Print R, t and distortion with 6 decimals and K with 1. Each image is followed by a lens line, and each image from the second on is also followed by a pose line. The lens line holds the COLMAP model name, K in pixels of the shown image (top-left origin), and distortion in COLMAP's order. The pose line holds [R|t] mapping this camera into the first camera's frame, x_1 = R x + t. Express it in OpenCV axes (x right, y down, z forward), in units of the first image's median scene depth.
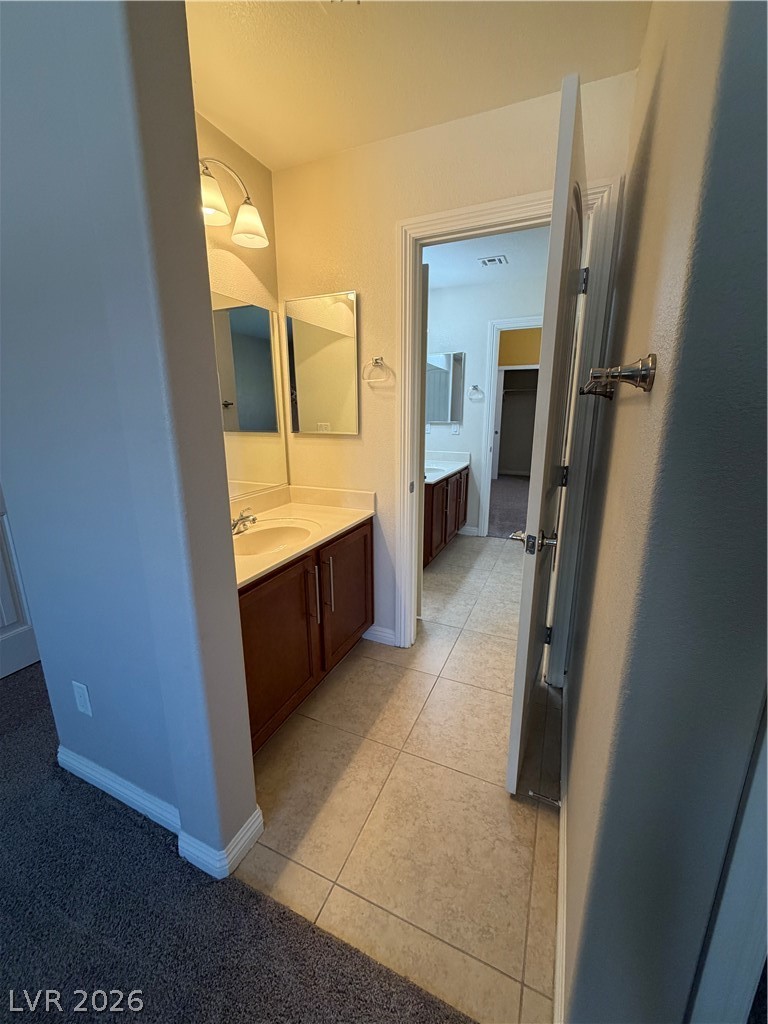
lens RADIAL K [[410.5, 0, 385.8], [0, 410.5, 513.4], [0, 0, 1]] dist [-0.008436, 0.000916]
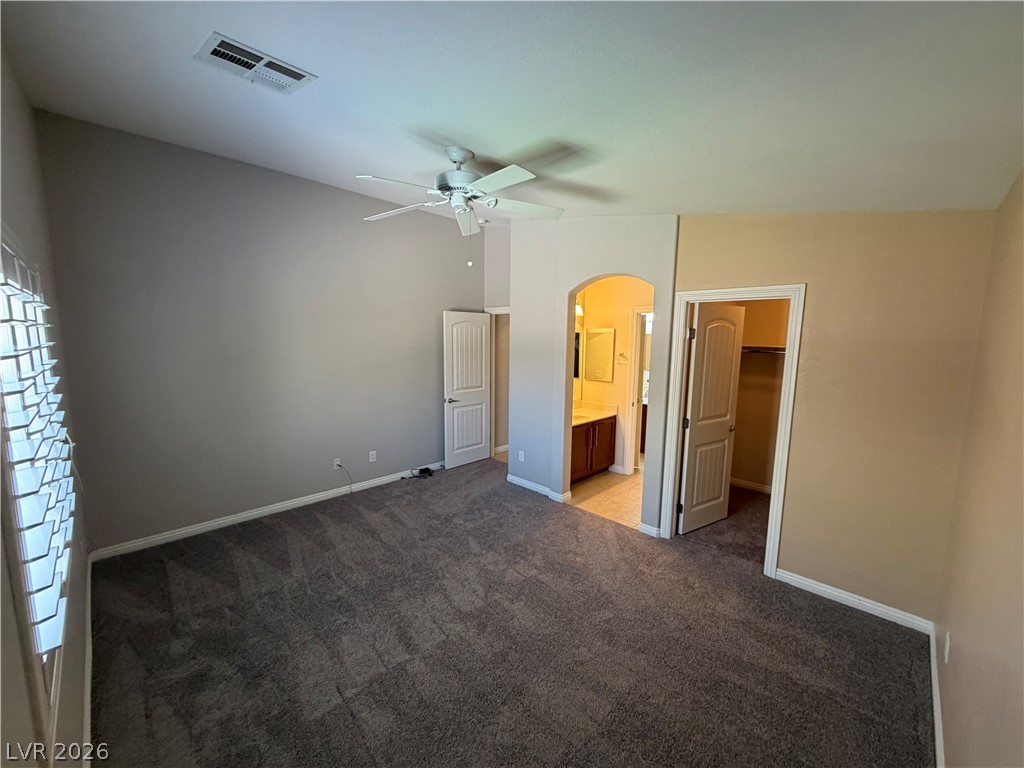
lens RADIAL K [[410.5, 0, 508.6], [0, 410.5, 379.8], [0, 0, 1]] dist [-0.008436, 0.000916]
pose [[0.936339, 0.053614, -0.346980, 0.210204], [-0.099508, 0.988273, -0.115821, 0.148375], [0.336702, 0.142975, 0.930693, -1.539939]]
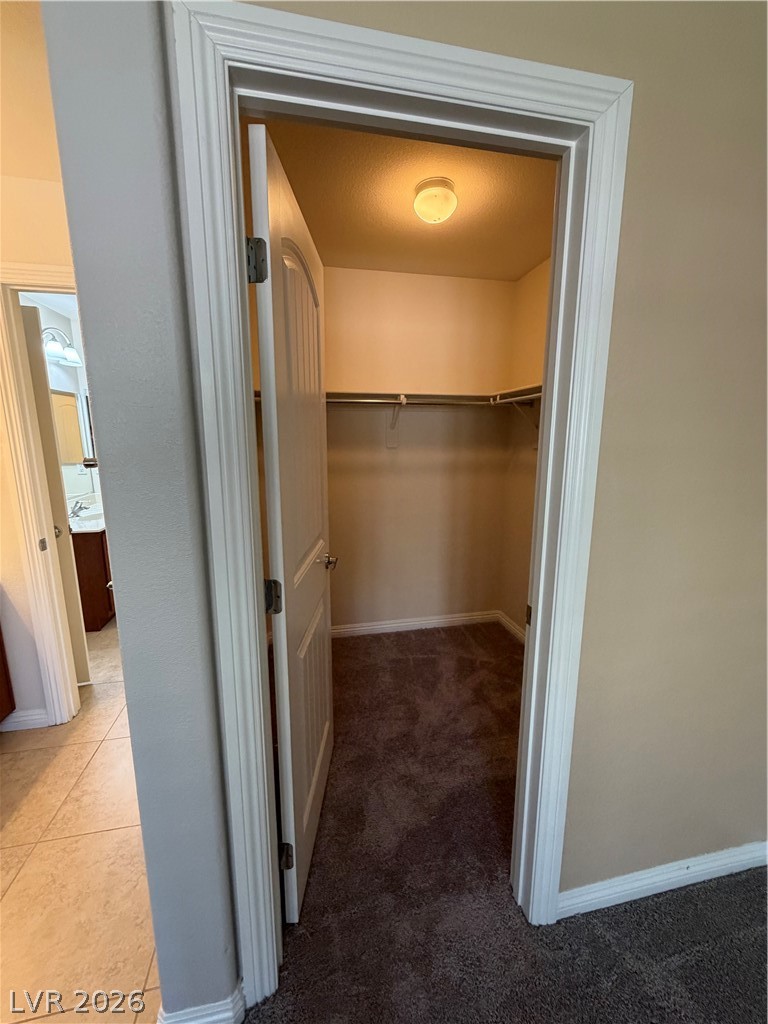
lens RADIAL K [[410.5, 0, 383.3], [0, 410.5, 511.9], [0, 0, 1]] dist [-0.008436, 0.000916]
pose [[0.808160, -0.106411, 0.579271, 0.160403], [0.144699, 0.989271, -0.020146, -0.008244], [-0.570912, 0.100101, 0.814886, -0.177917]]
